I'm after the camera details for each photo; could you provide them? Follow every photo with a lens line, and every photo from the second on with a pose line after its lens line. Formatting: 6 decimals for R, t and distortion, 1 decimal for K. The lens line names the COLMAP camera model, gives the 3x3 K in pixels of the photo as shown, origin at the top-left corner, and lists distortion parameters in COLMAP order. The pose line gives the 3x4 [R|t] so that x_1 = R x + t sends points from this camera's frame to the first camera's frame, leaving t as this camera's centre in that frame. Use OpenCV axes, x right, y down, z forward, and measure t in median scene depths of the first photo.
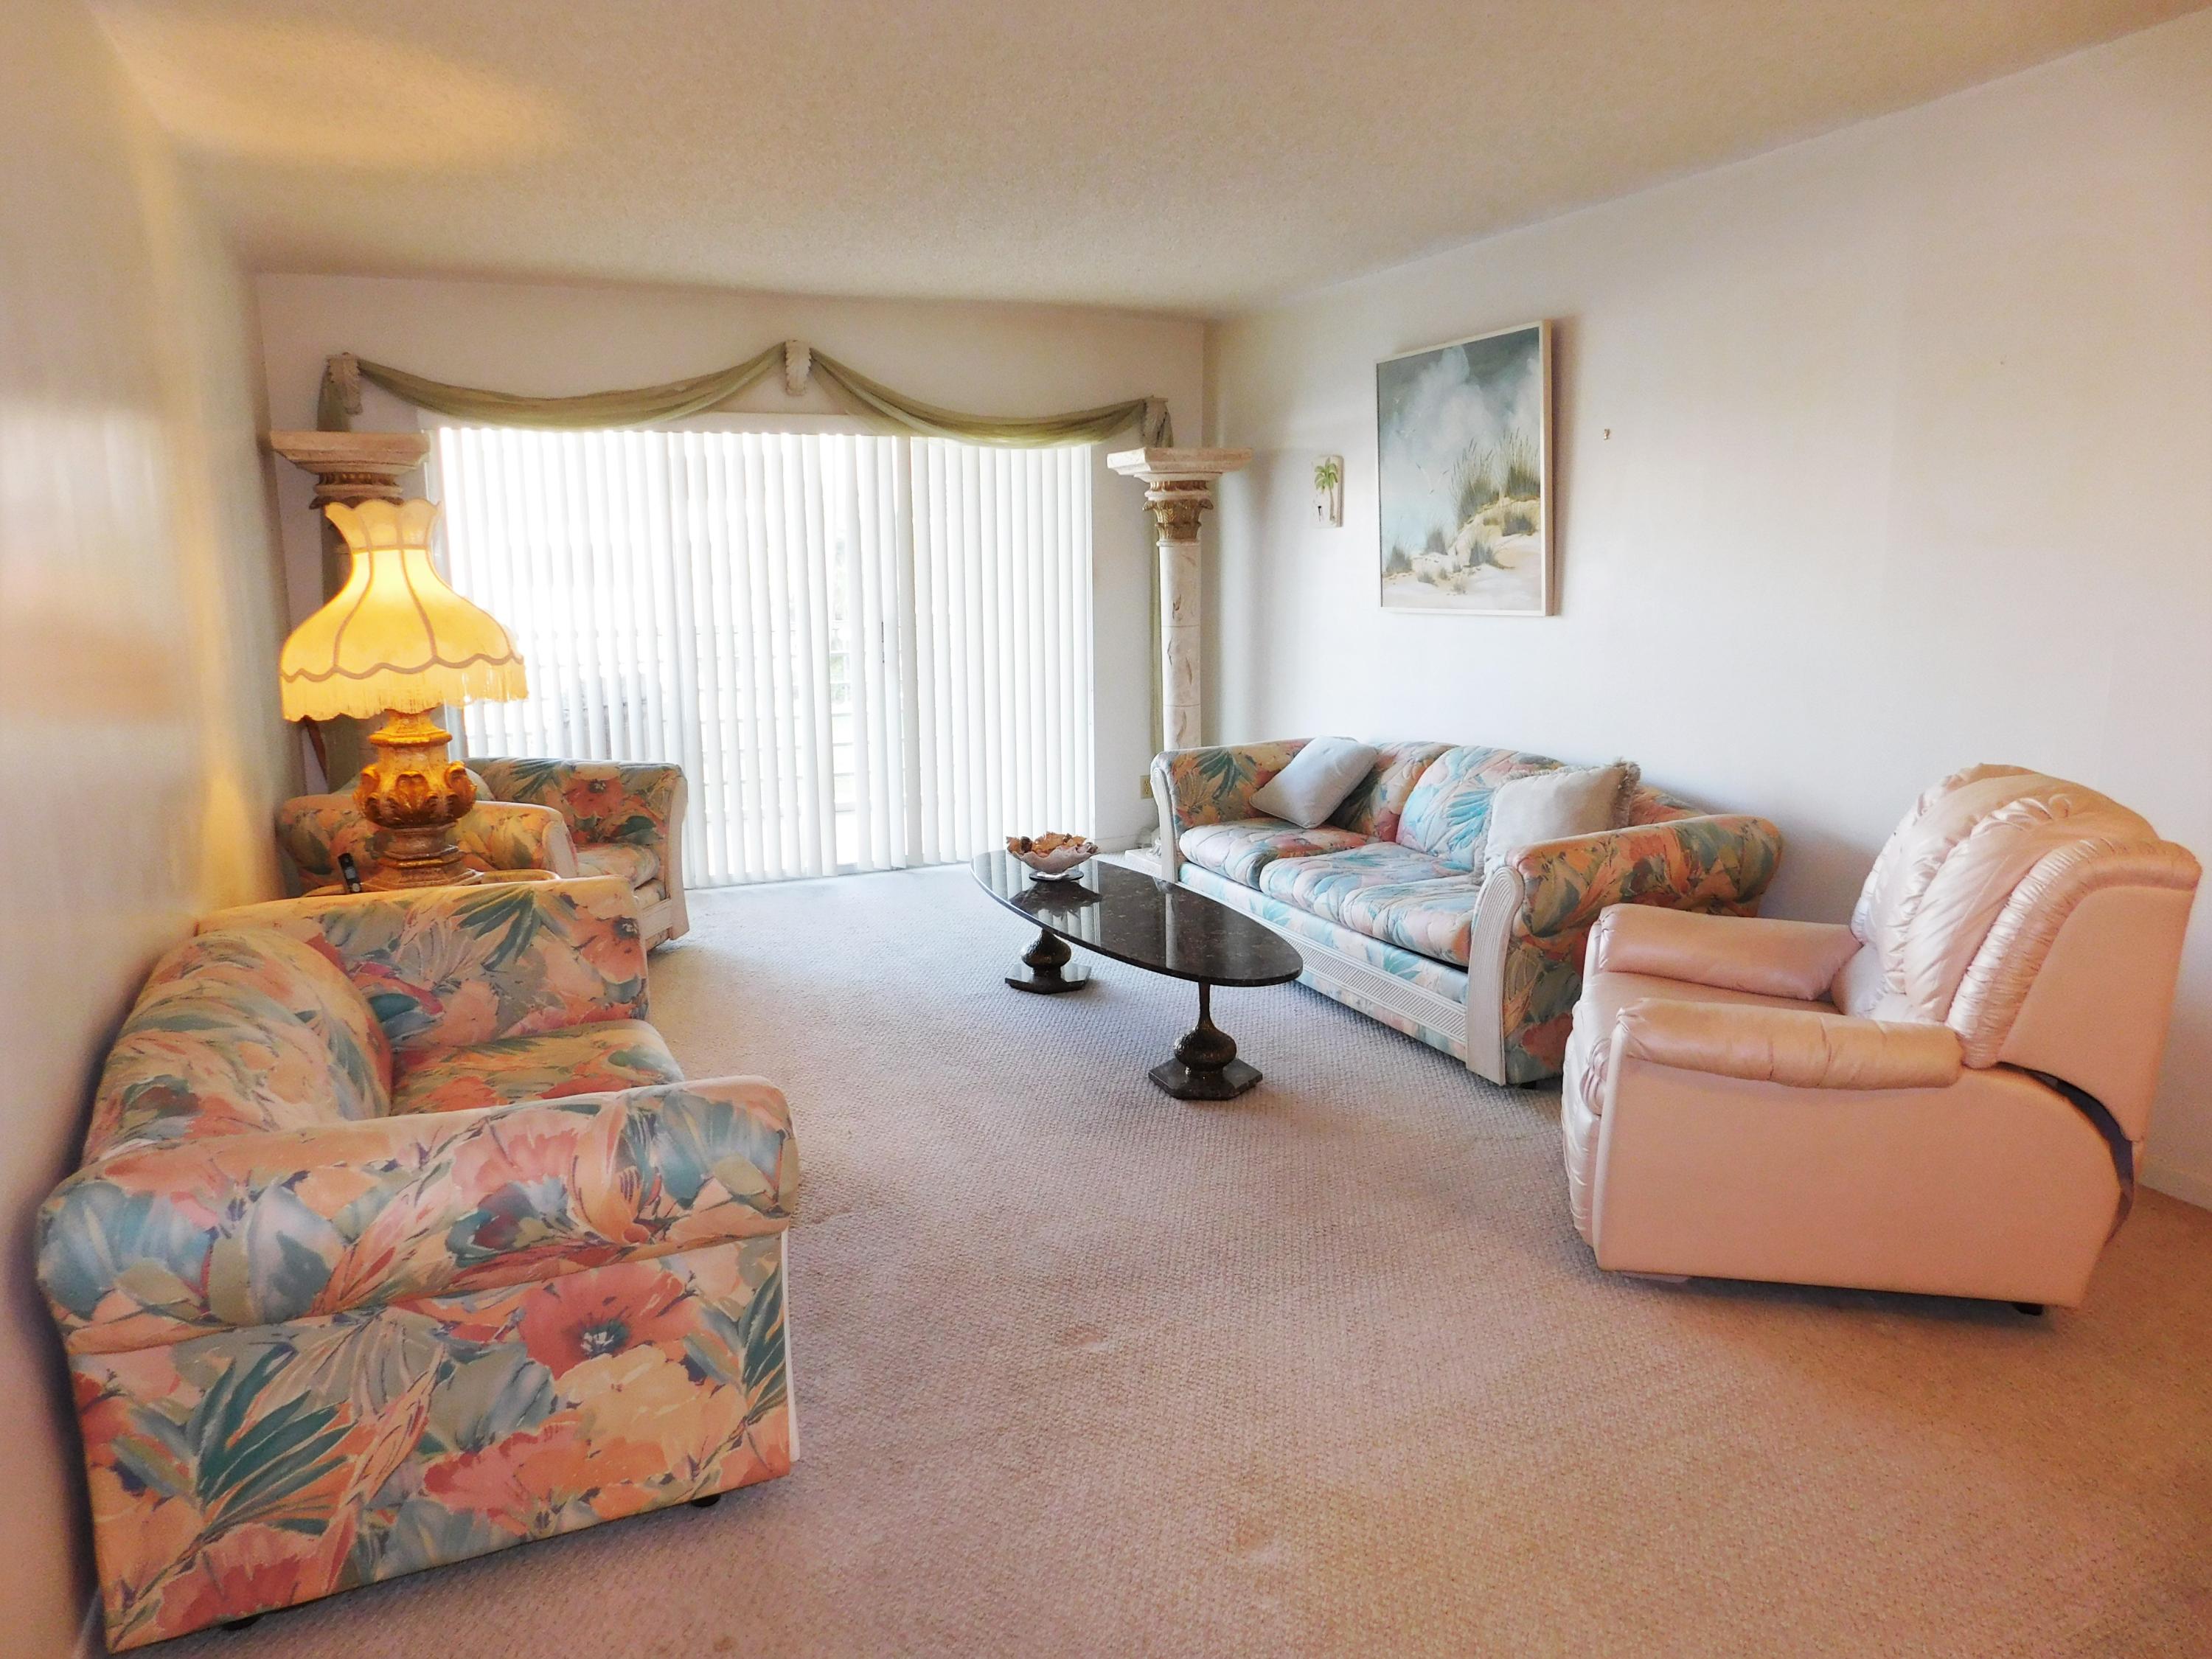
lens RADIAL K [[1522.9, 0, 1114.1], [0, 1522.9, 819.2], [0, 0, 1]] dist [-0.065482, 0.053705]
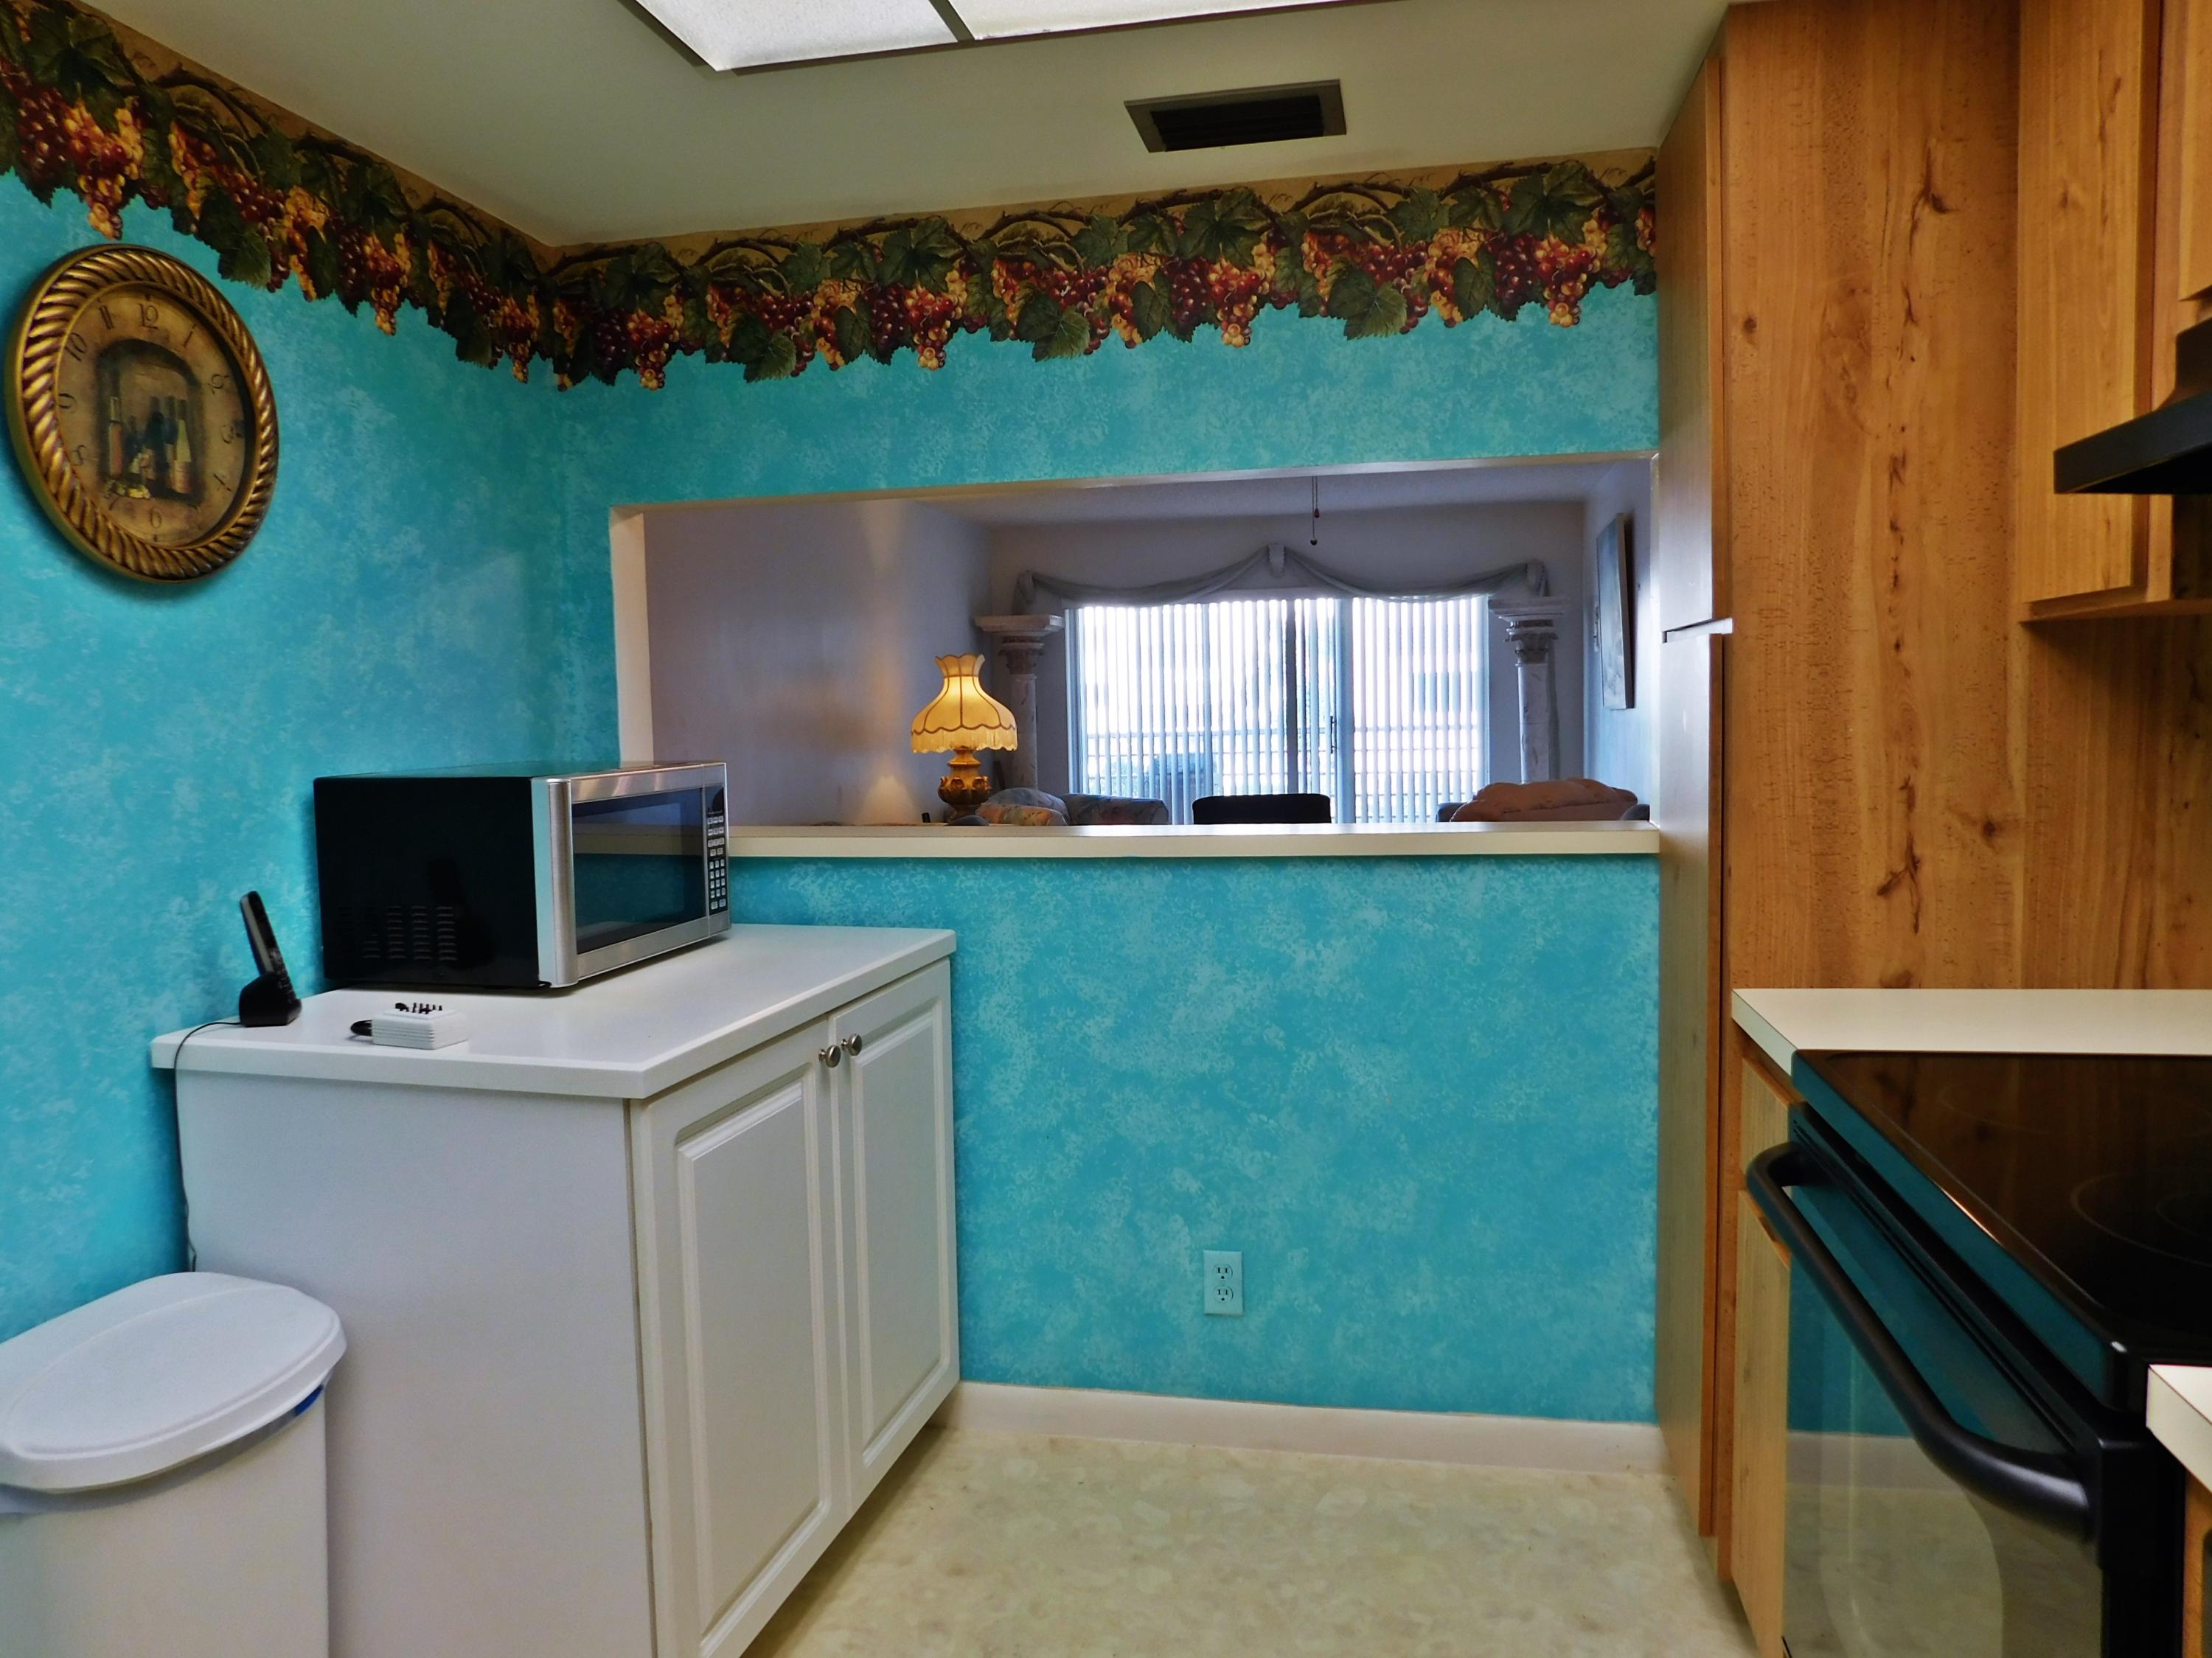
lens RADIAL K [[1522.8, 0, 1110.1], [0, 1522.8, 821.8], [0, 0, 1]] dist [-0.065482, 0.053705]
pose [[0.802686, 0.037872, -0.595198, 0.676255], [-0.085141, 0.995037, -0.051508, 0.080141], [0.590293, 0.092021, 0.801926, -0.397523]]
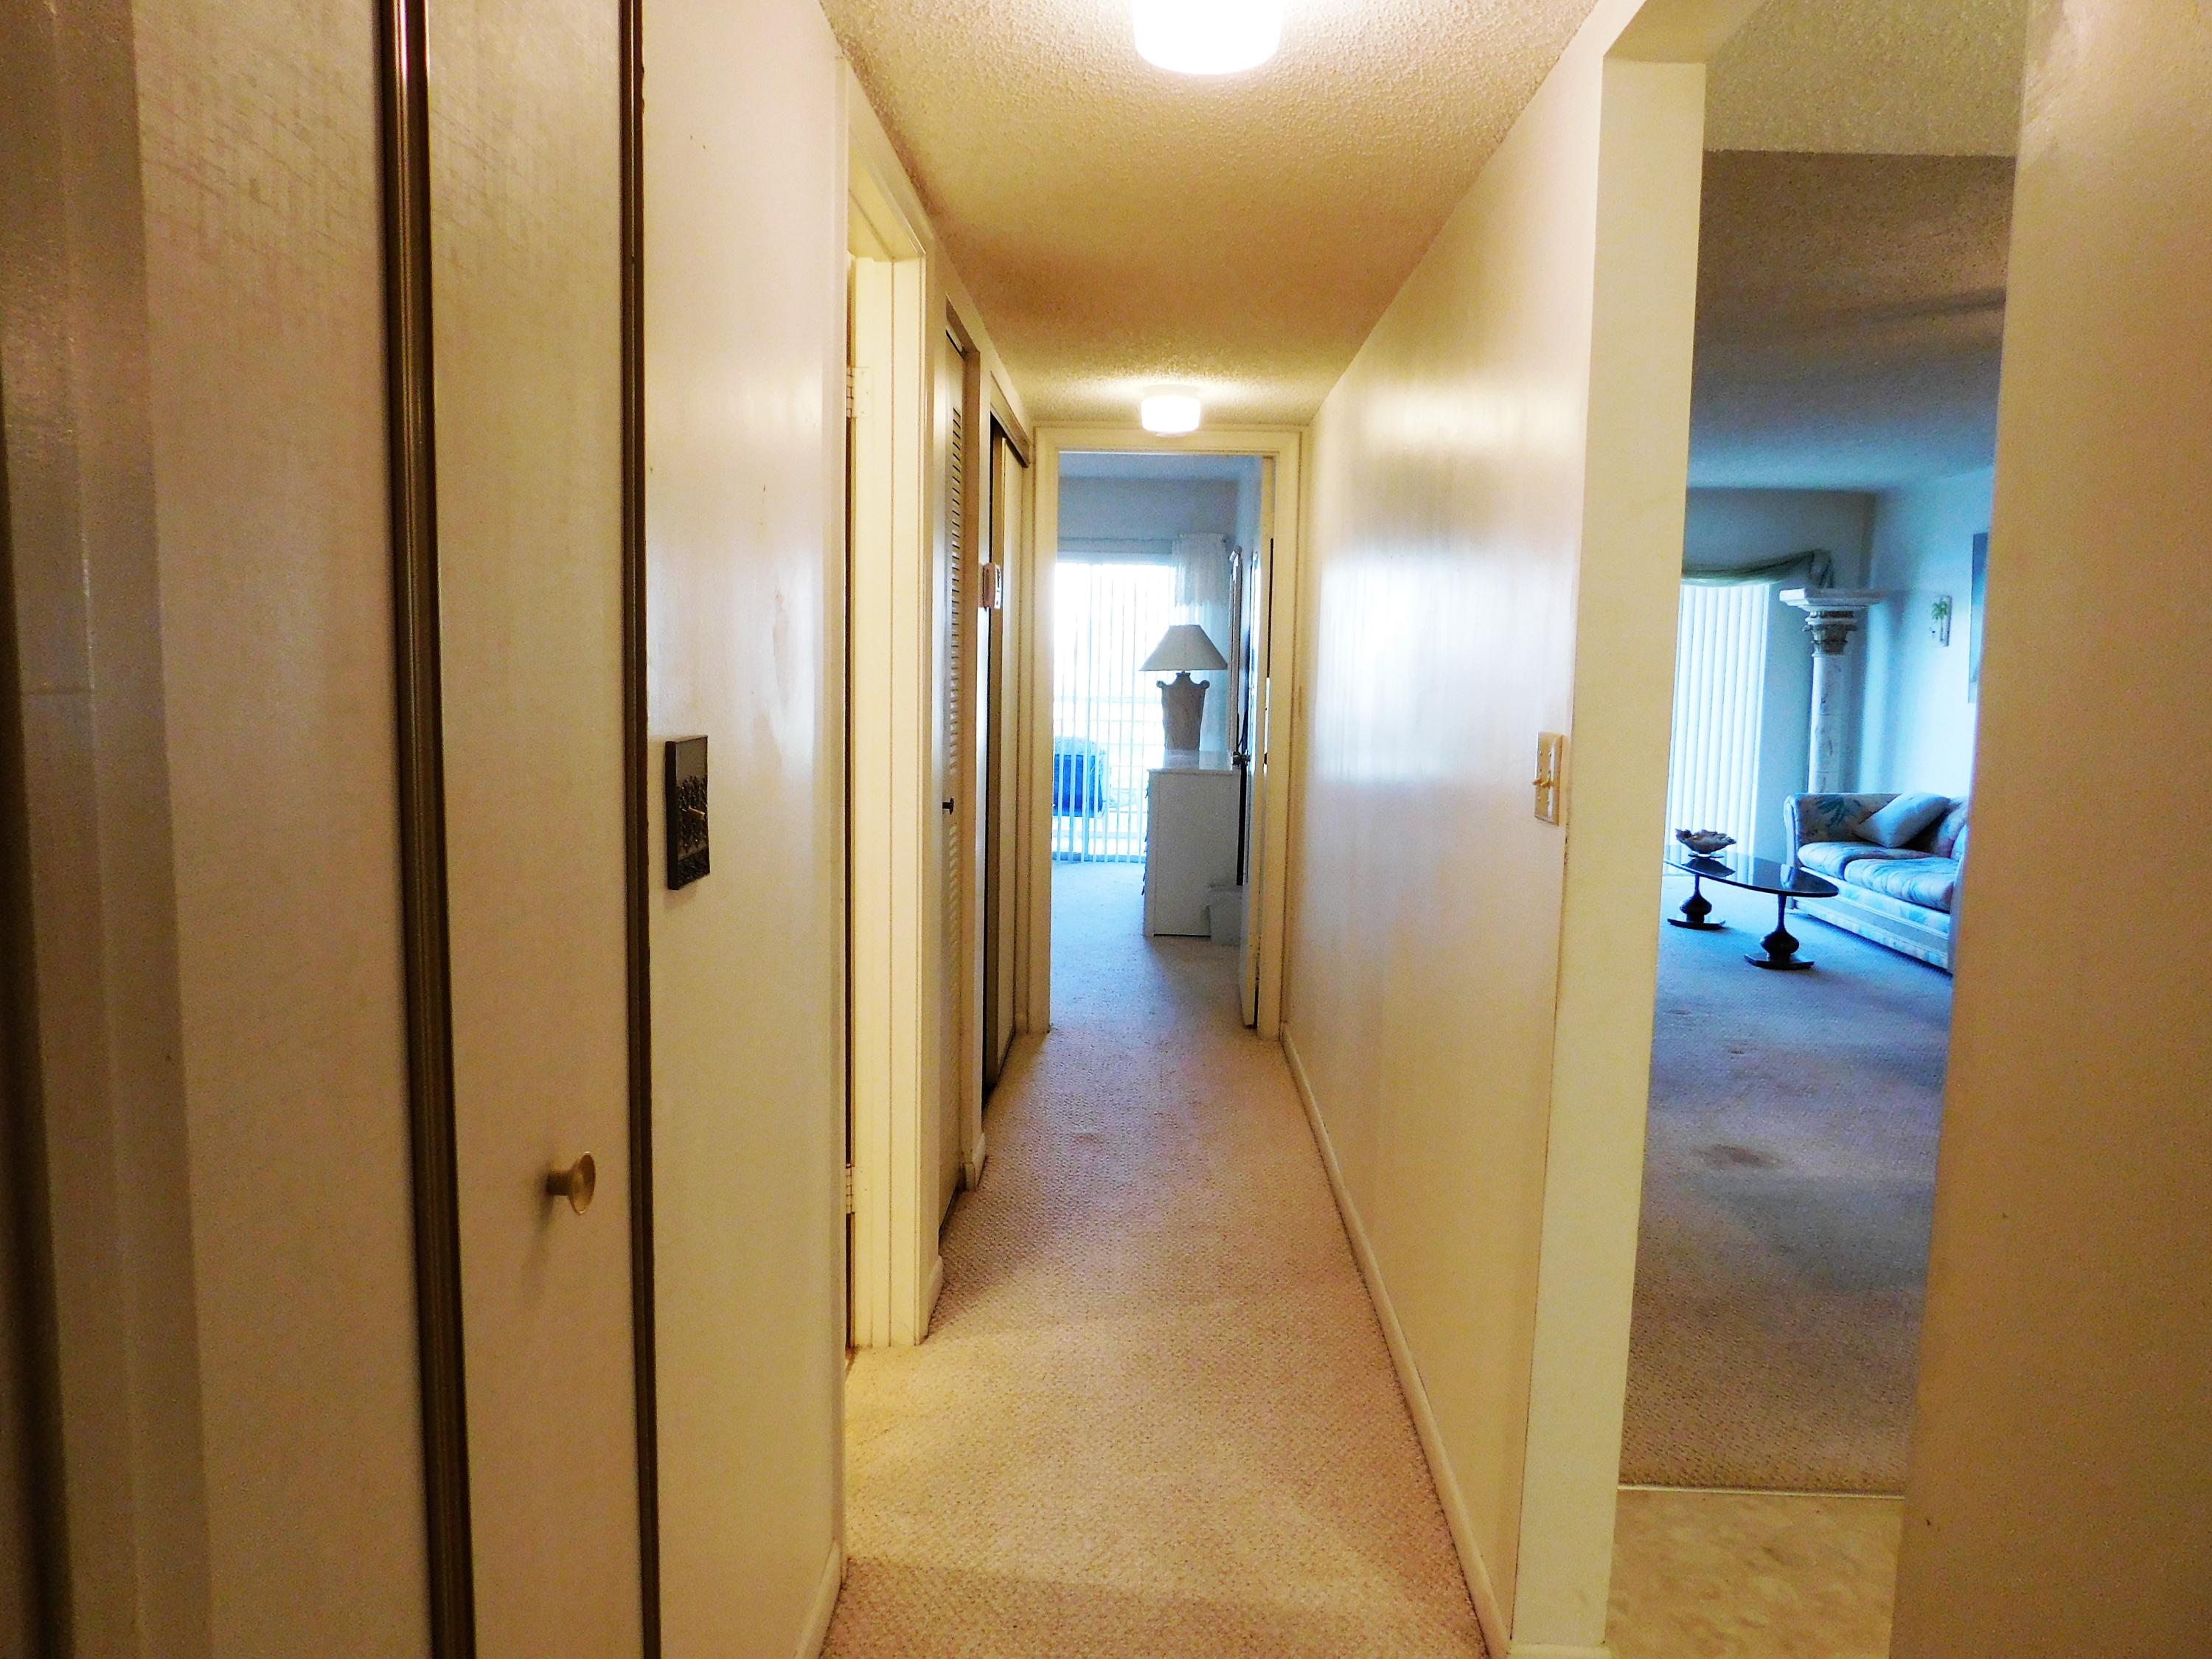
lens RADIAL K [[1522.9, 0, 1113.7], [0, 1522.9, 840.7], [0, 0, 1]] dist [-0.065482, 0.053705]
pose [[0.895795, 0.075624, -0.437987, 0.085382], [-0.097748, 0.994813, -0.028152, 0.108741], [0.433586, 0.068031, 0.898541, -0.614427]]
